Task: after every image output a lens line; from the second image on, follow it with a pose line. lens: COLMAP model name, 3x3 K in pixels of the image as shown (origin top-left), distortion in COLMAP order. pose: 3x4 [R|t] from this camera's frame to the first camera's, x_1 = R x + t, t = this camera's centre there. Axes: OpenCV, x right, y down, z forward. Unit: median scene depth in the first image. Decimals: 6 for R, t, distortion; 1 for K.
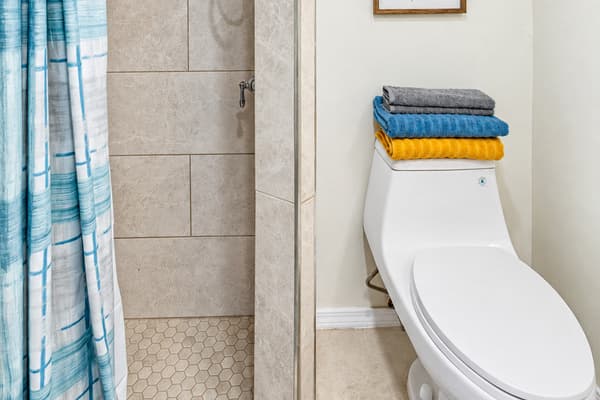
lens RADIAL K [[267.0, 0, 299.7], [0, 267.0, 200.1], [0, 0, 1]] dist [0.005330, 0.000411]
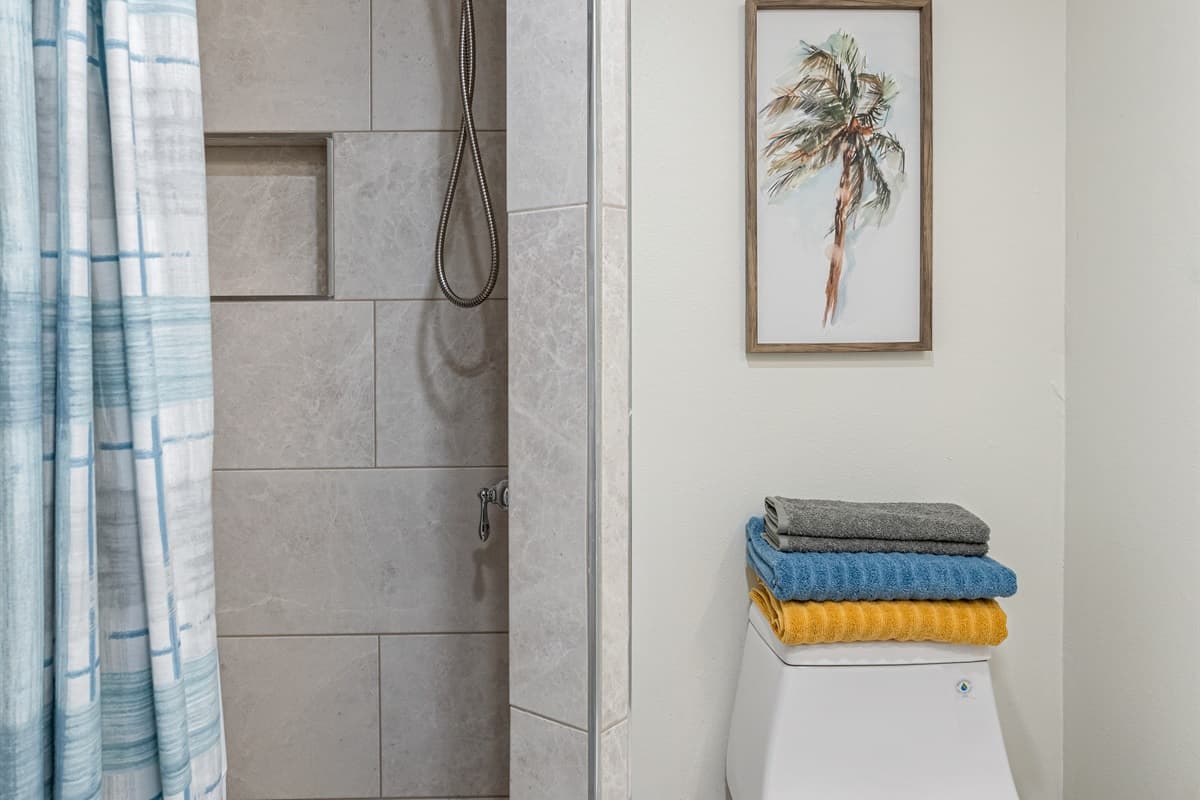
lens RADIAL K [[533.9, 0, 601.0], [0, 533.9, 400.4], [0, 0, 1]] dist [0.005330, 0.000411]
pose [[1.000000, -0.000149, -0.000513, 0.005031], [0.000152, 0.999976, 0.006893, -0.613006], [0.000512, -0.006893, 0.999976, 0.002701]]
